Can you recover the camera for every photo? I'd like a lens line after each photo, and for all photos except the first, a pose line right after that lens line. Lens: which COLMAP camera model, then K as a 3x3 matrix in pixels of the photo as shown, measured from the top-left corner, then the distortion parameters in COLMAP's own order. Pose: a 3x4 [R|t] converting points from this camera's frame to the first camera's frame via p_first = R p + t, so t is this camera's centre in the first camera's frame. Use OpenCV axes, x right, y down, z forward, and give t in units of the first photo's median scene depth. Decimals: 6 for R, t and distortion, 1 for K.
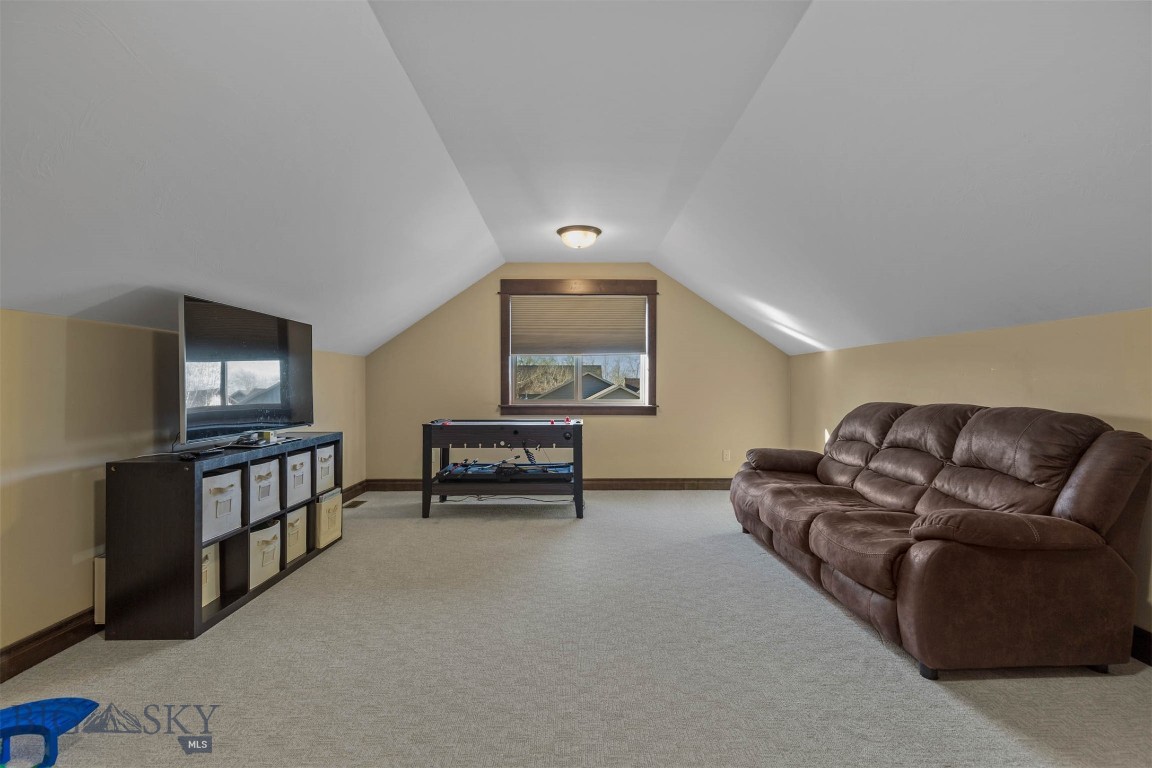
lens RADIAL K [[522.3, 0, 577.0], [0, 522.3, 385.5], [0, 0, 1]] dist [0.005226, 0.000297]
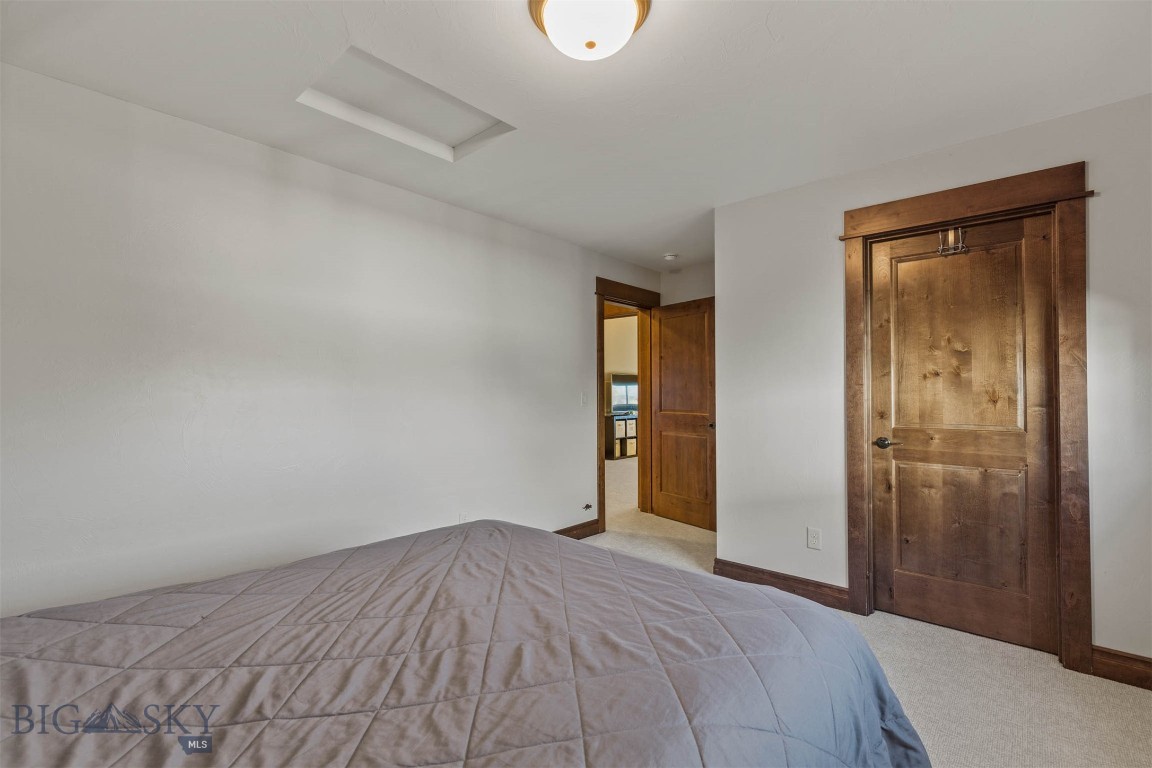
lens RADIAL K [[522.3, 0, 575.0], [0, 522.3, 385.1], [0, 0, 1]] dist [0.005226, 0.000297]
pose [[0.741726, -0.004683, -0.670686, 1.496585], [-0.001459, 0.999962, -0.008596, -0.051831], [0.670701, 0.007354, 0.741691, -1.874151]]
